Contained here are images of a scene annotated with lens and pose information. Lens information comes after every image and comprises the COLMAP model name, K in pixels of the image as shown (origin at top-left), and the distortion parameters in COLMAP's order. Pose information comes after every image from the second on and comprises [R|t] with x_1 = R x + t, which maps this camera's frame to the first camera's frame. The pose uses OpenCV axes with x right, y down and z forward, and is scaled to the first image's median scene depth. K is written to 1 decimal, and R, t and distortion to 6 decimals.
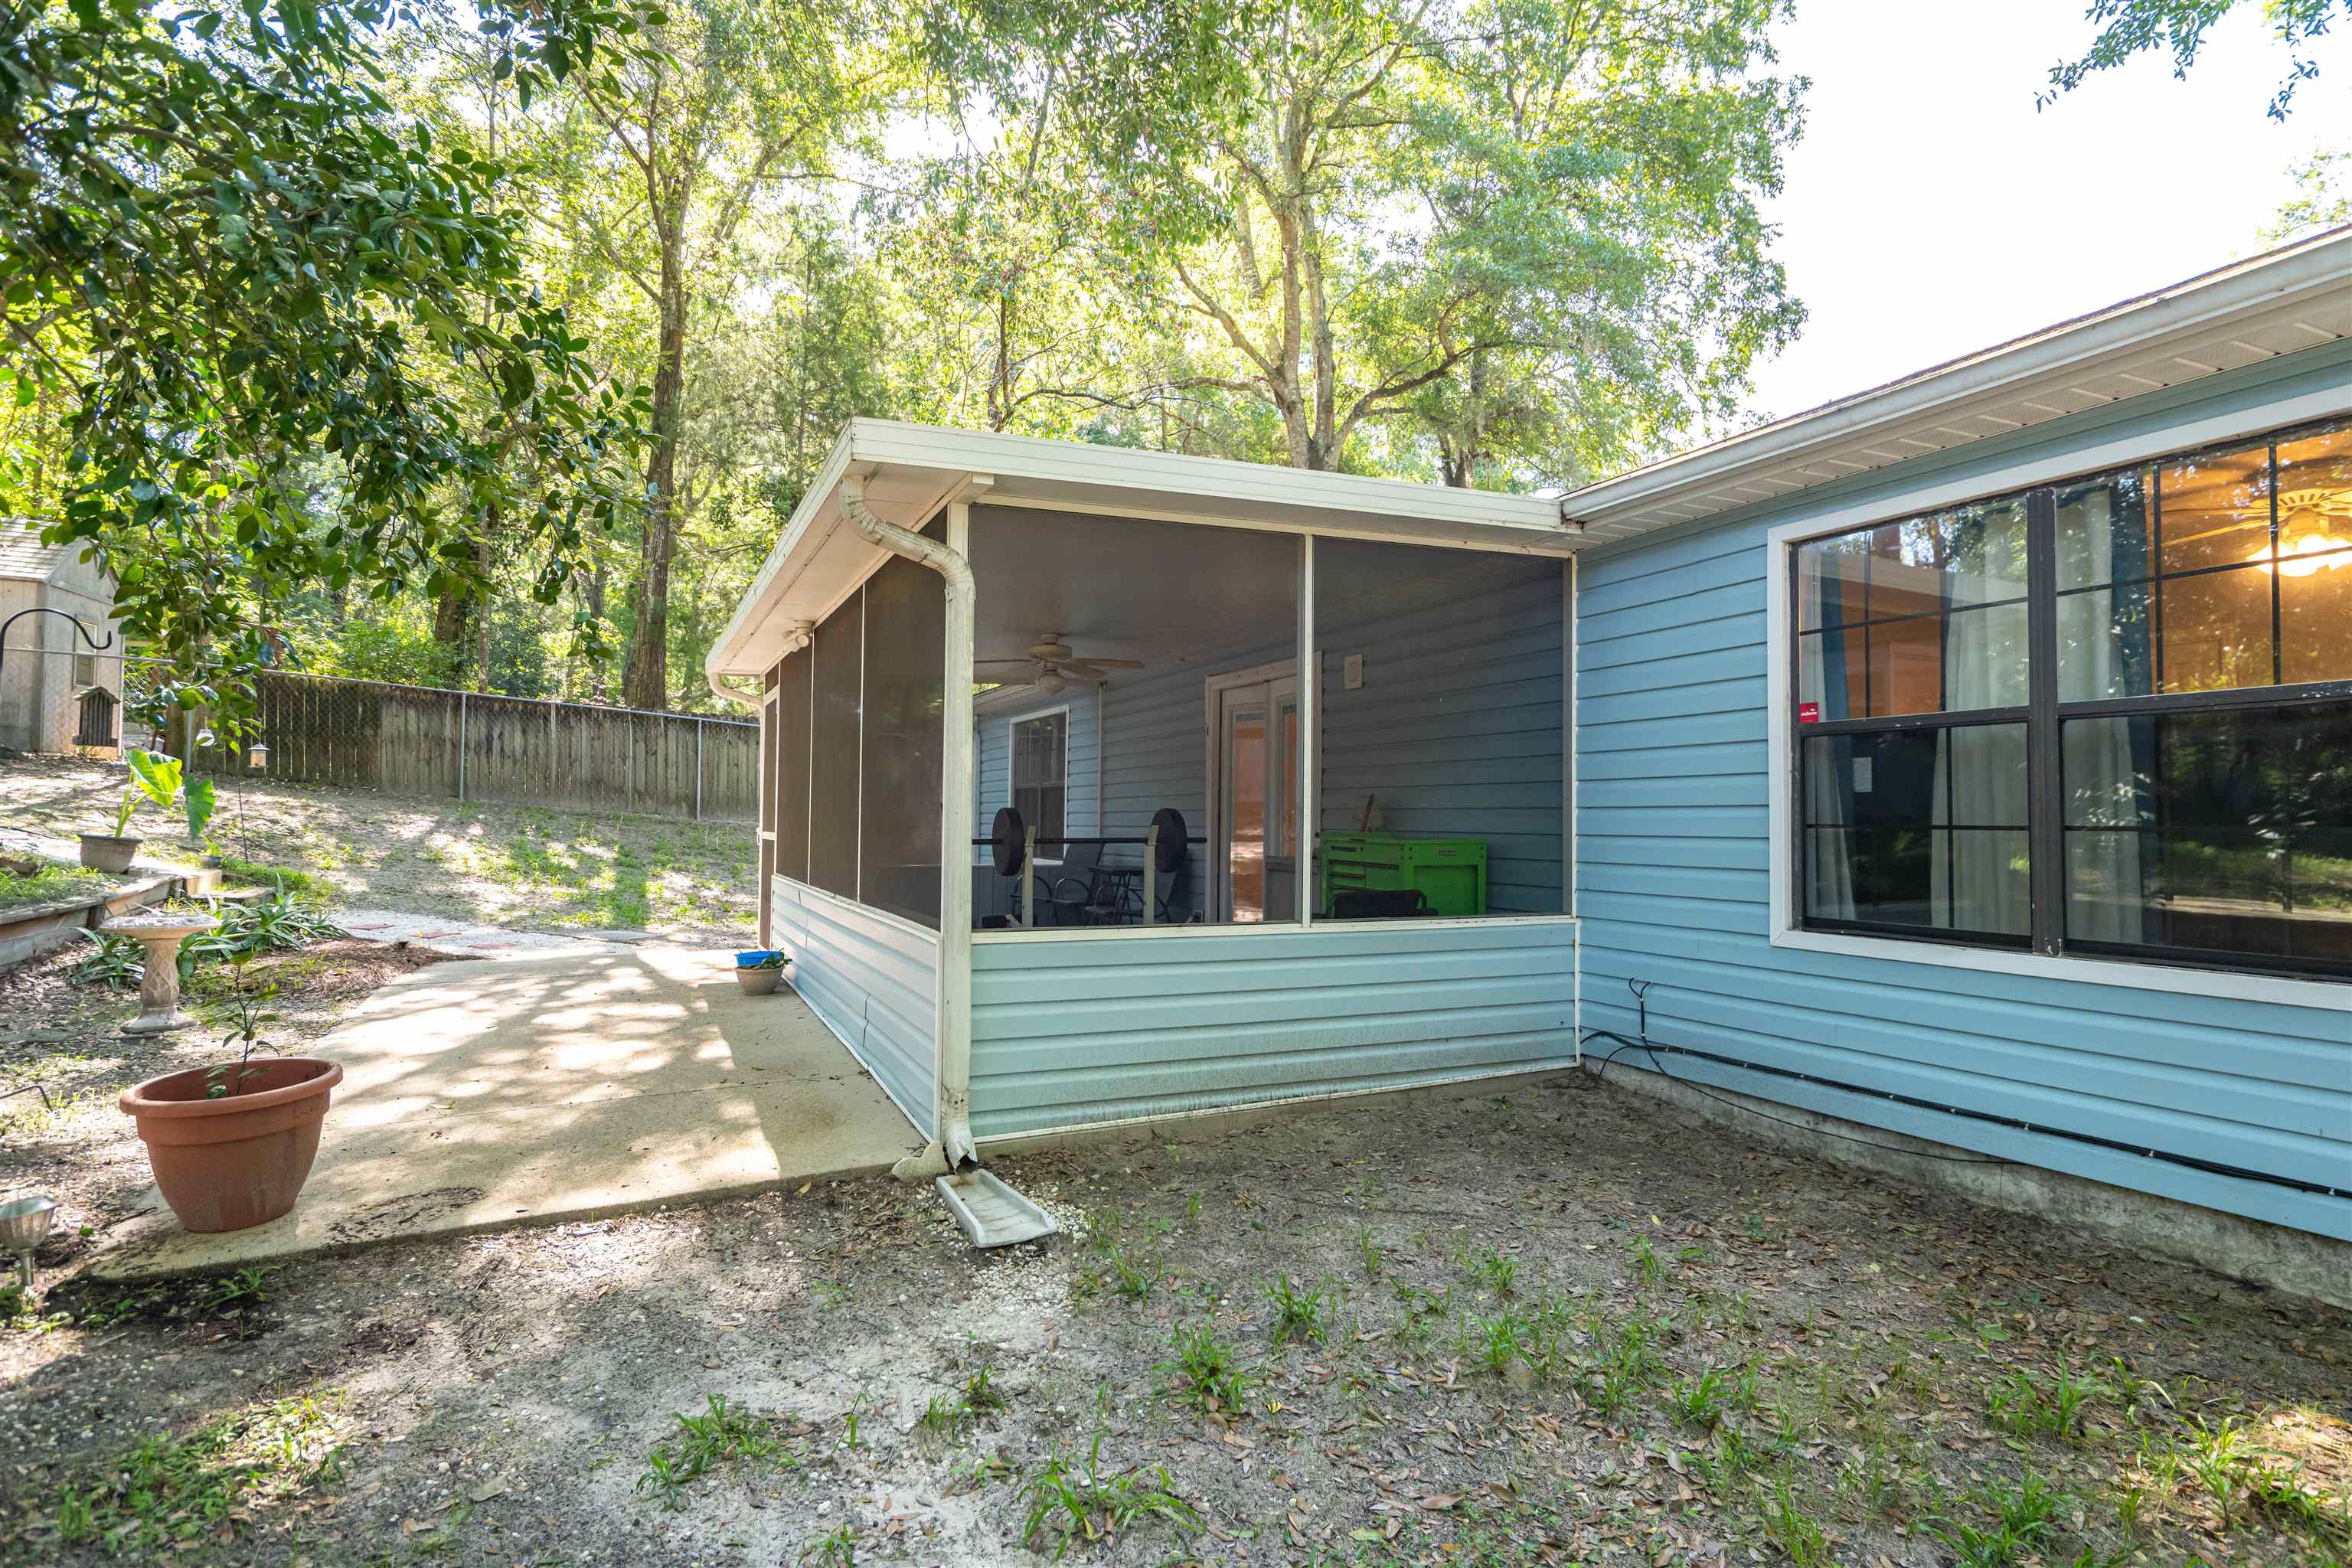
lens RADIAL K [[1202.3, 0, 1174.9], [0, 1202.3, 786.6], [0, 0, 1]] dist [-0.004156, 0.000715]
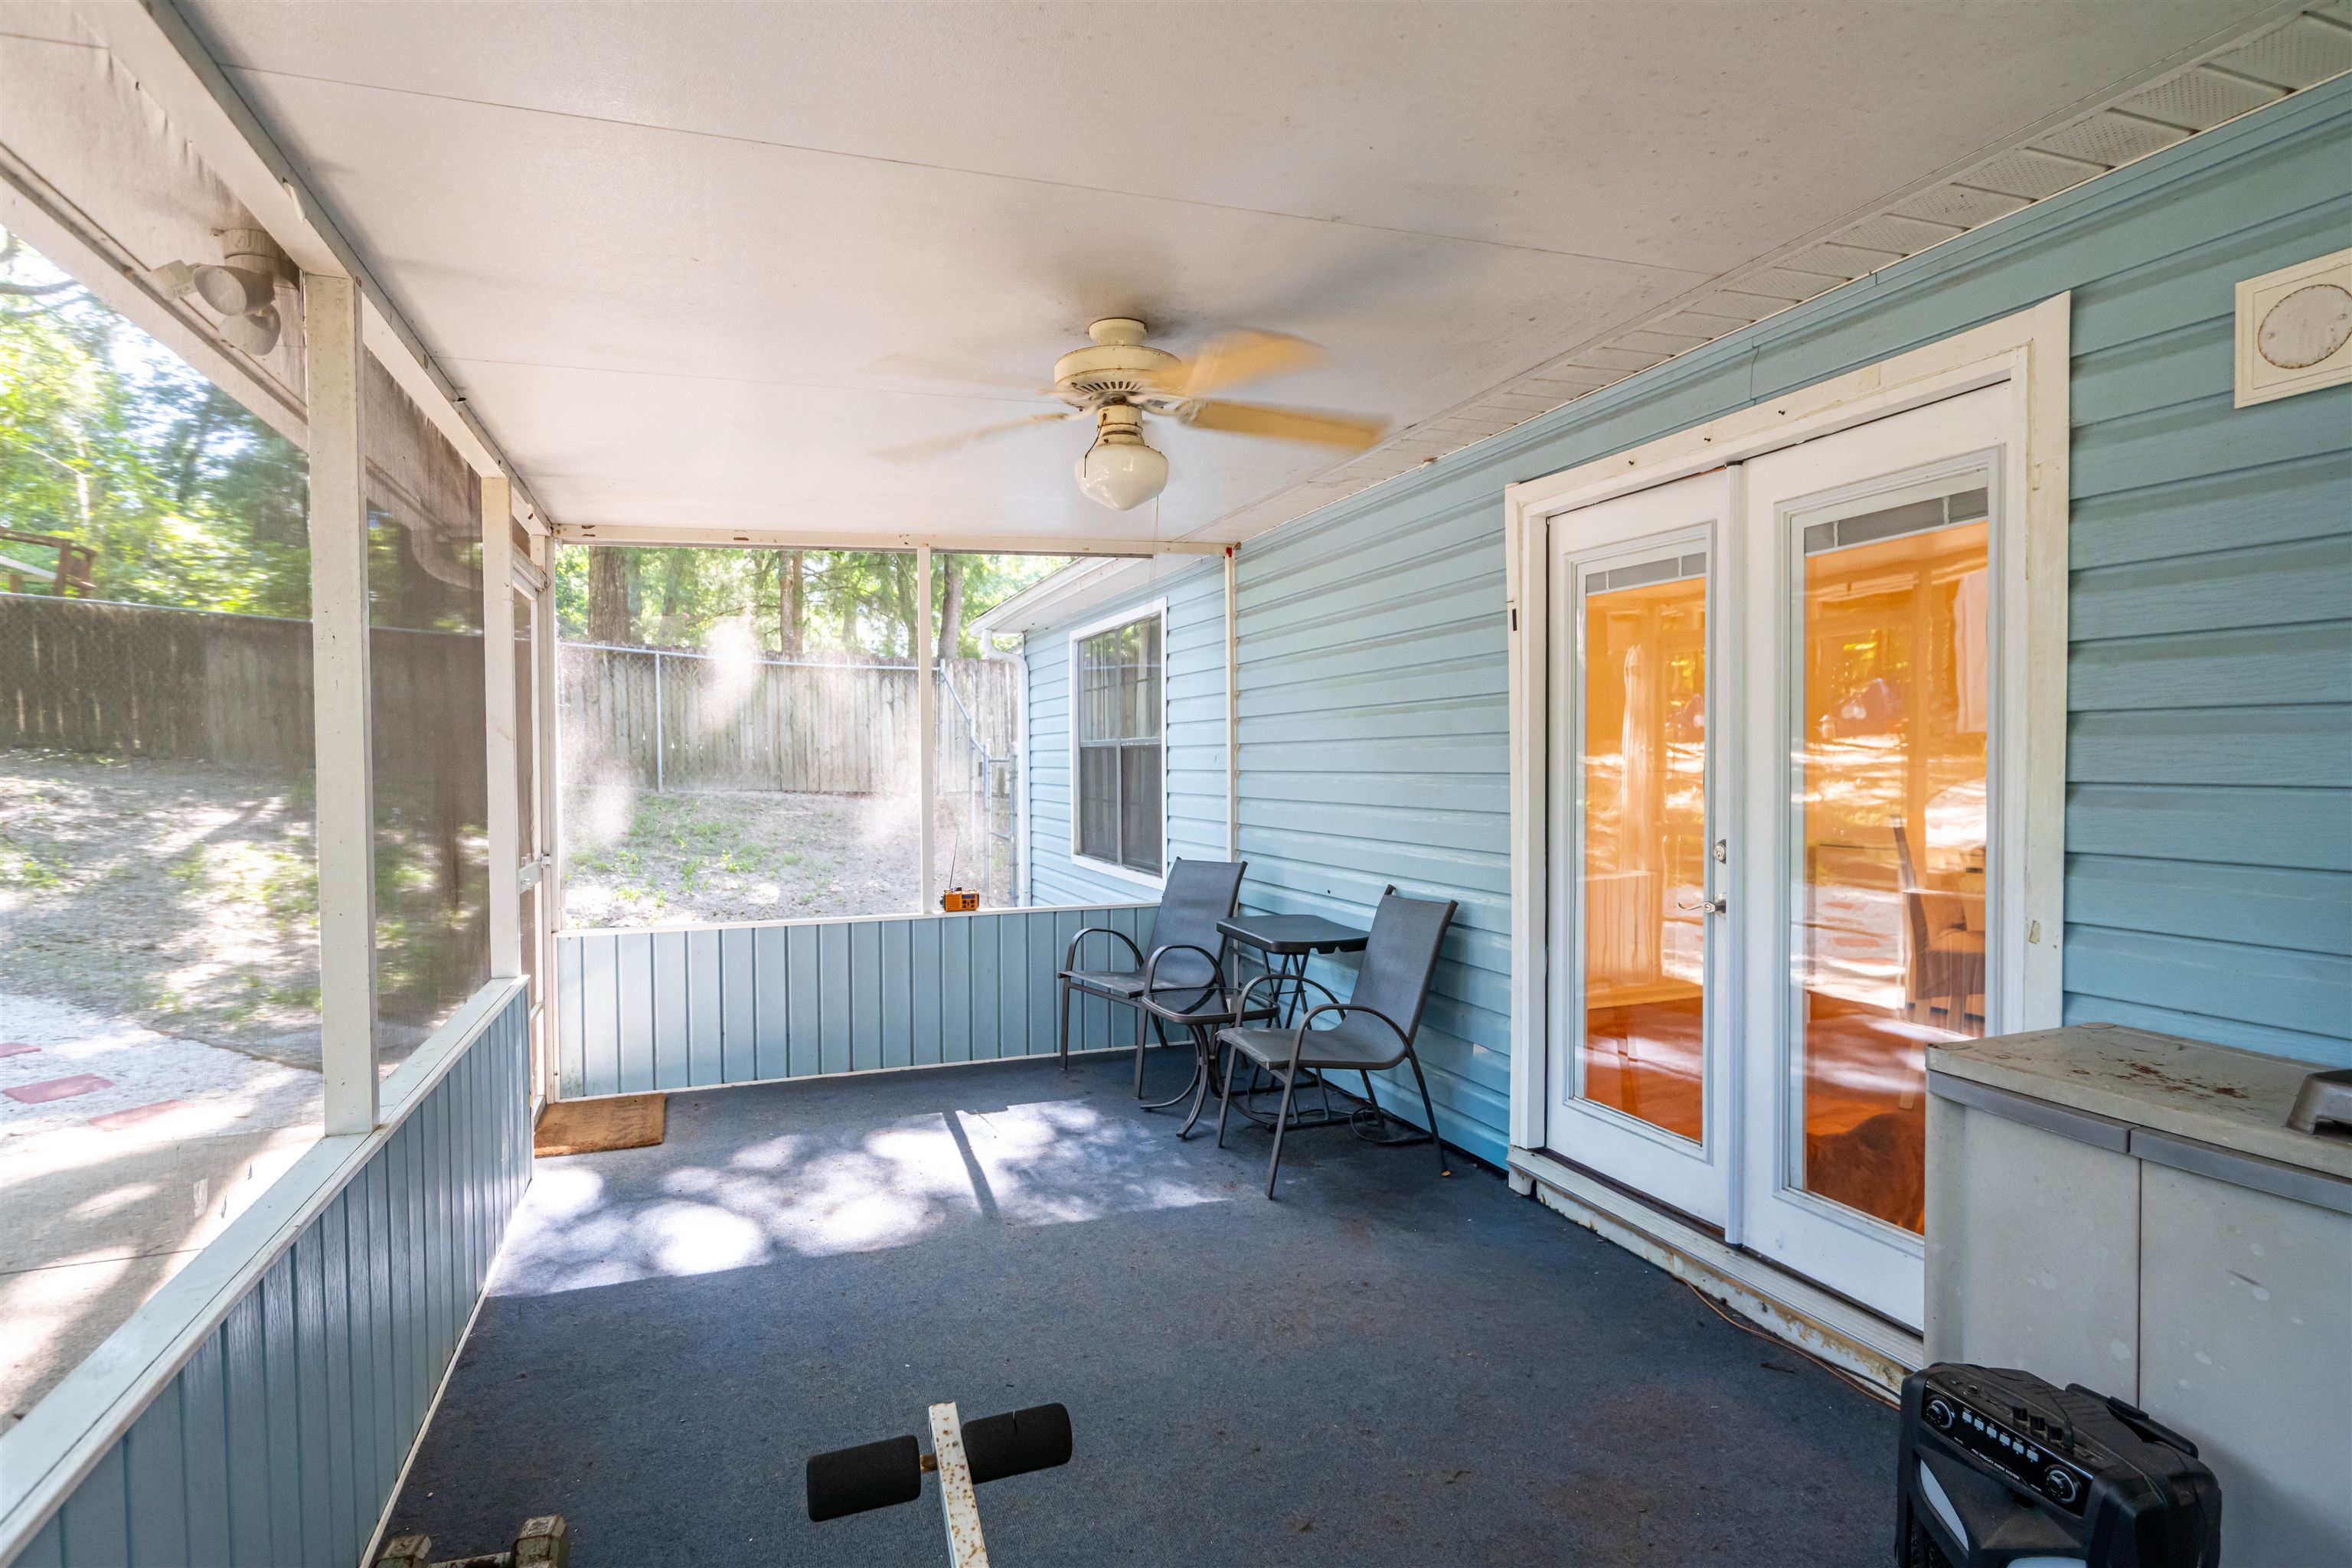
lens RADIAL K [[1202.3, 0, 1174.9], [0, 1202.3, 786.6], [0, 0, 1]] dist [-0.004156, 0.000715]
pose [[0.997037, -0.016129, -0.075216, -0.042376], [0.020073, 0.998446, 0.051983, -0.010056], [0.074261, -0.053339, 0.995811, 0.431113]]
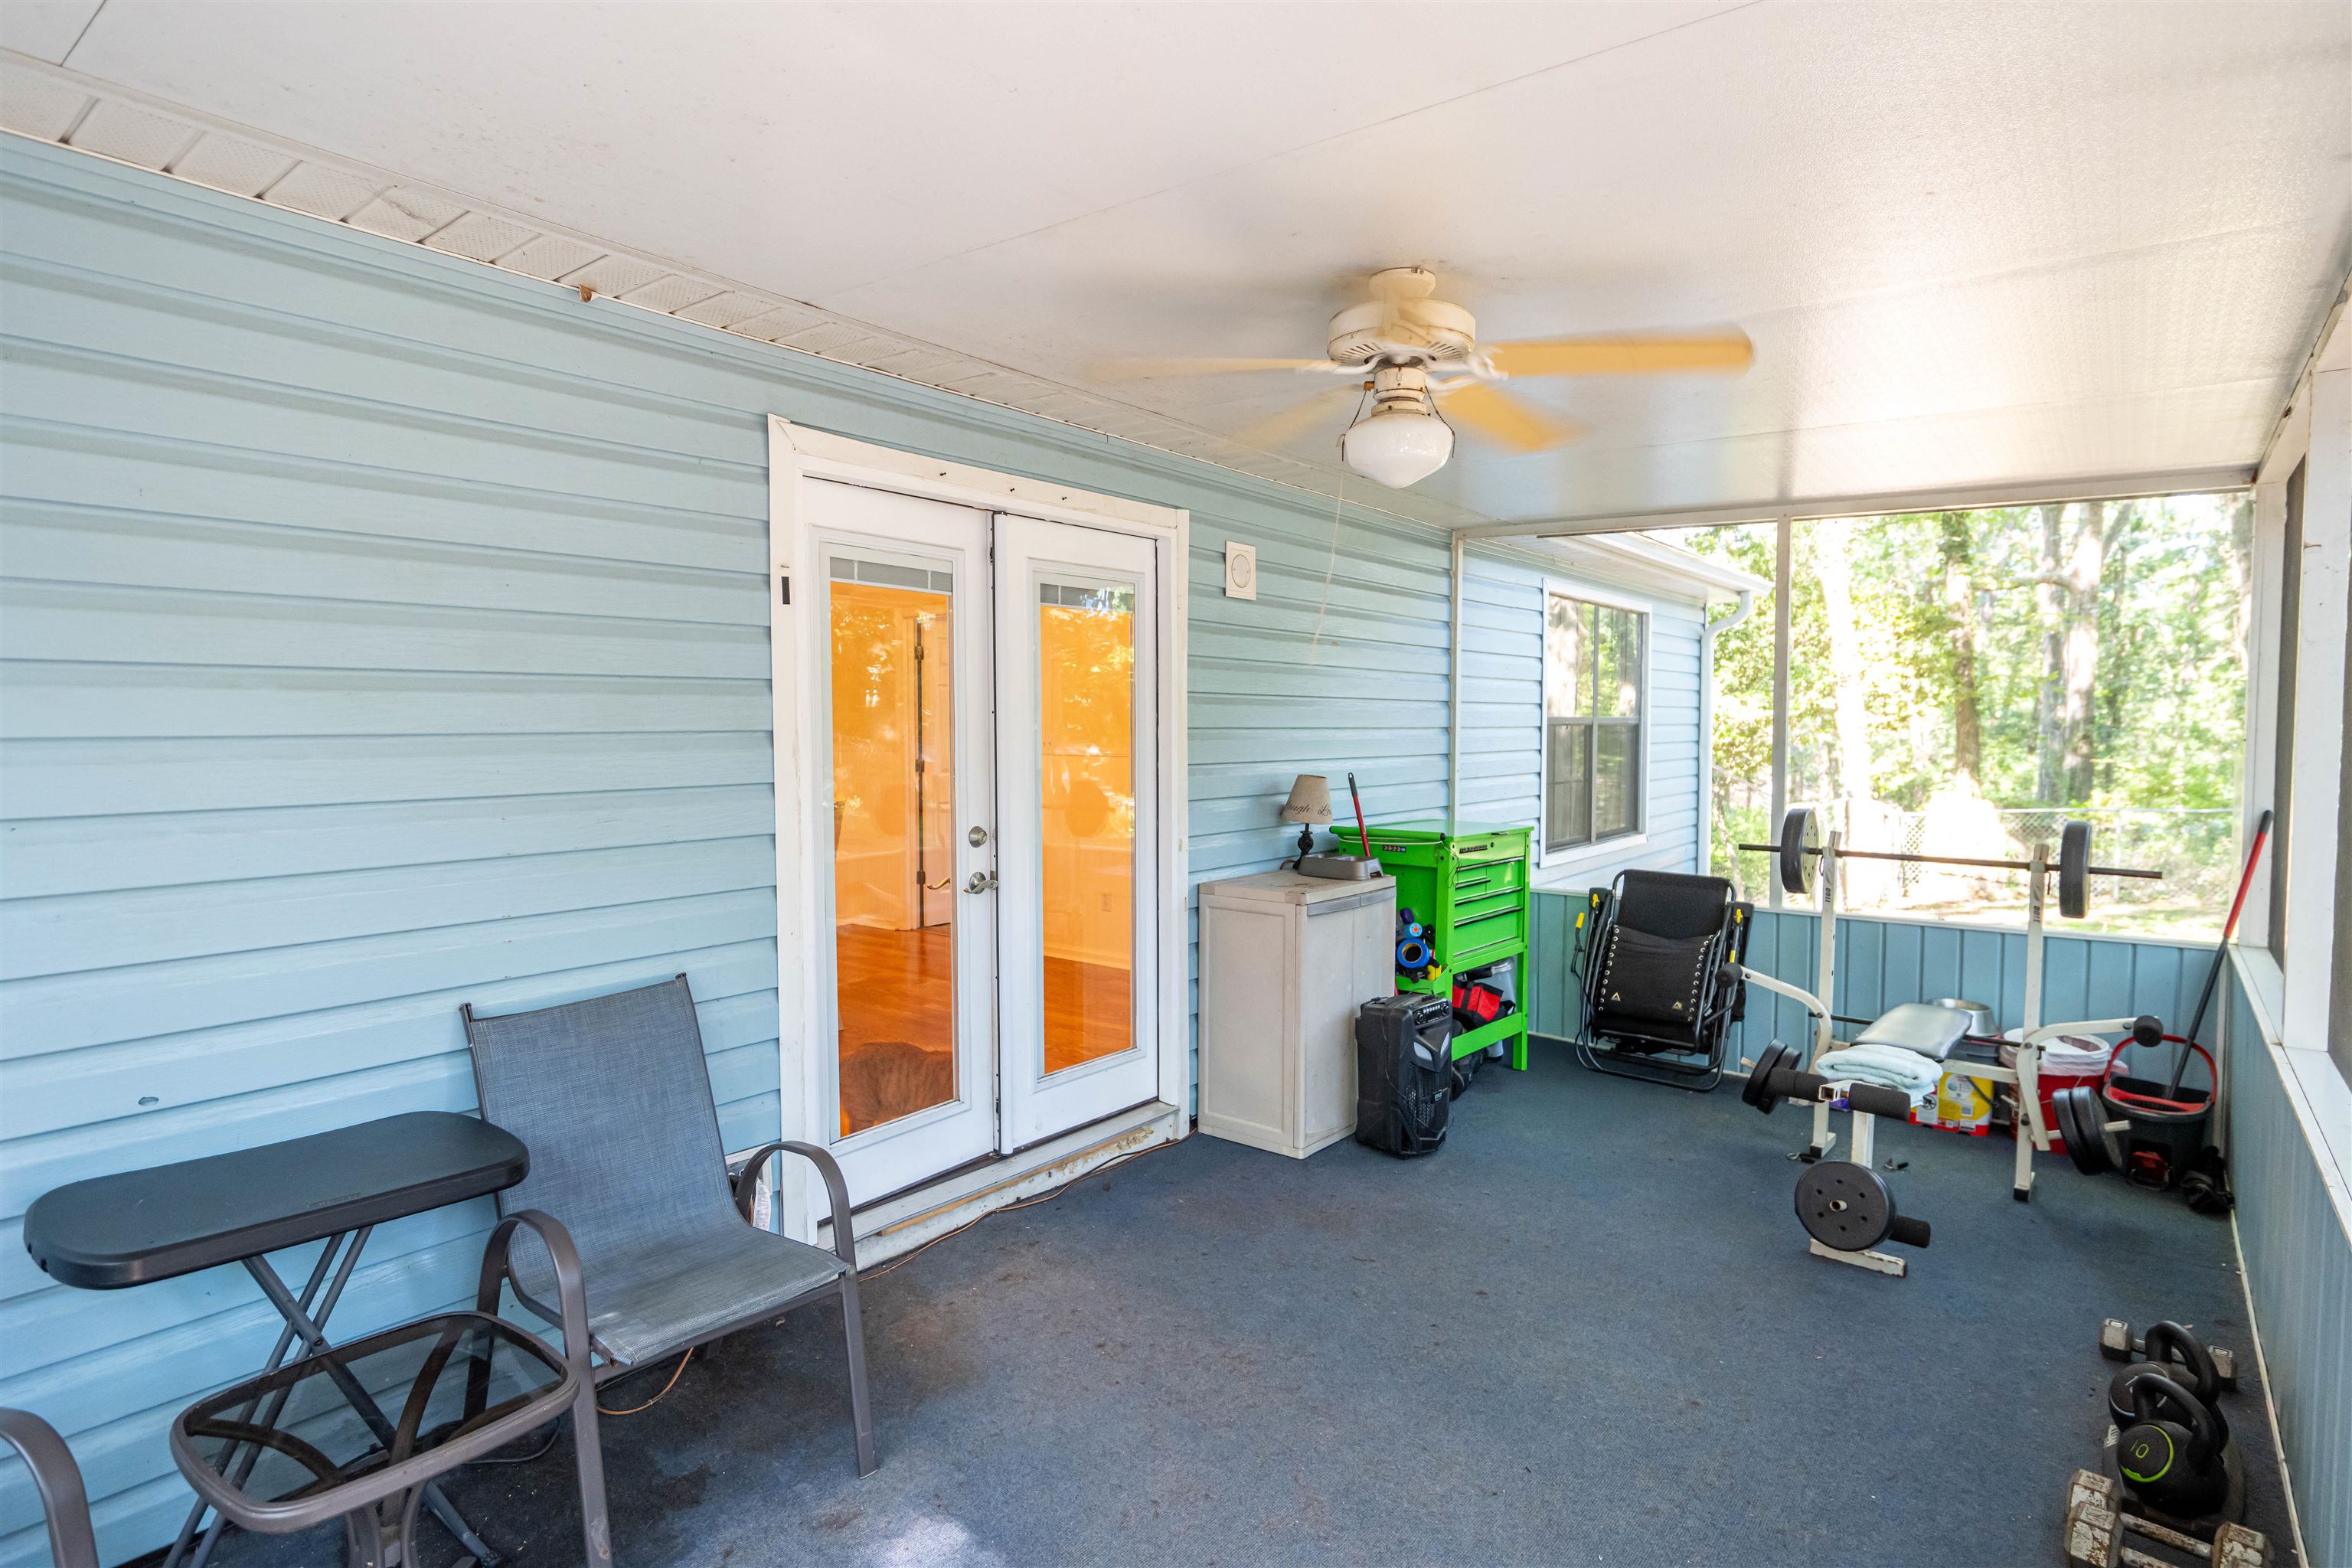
lens RADIAL K [[1202.3, 0, 1174.9], [0, 1202.3, 786.6], [0, 0, 1]] dist [-0.004156, 0.000715]
pose [[-0.447719, -0.052008, 0.892661, -0.232962], [-0.025232, 0.998644, 0.045527, -0.007974], [-0.893818, -0.002140, -0.448424, 0.780901]]
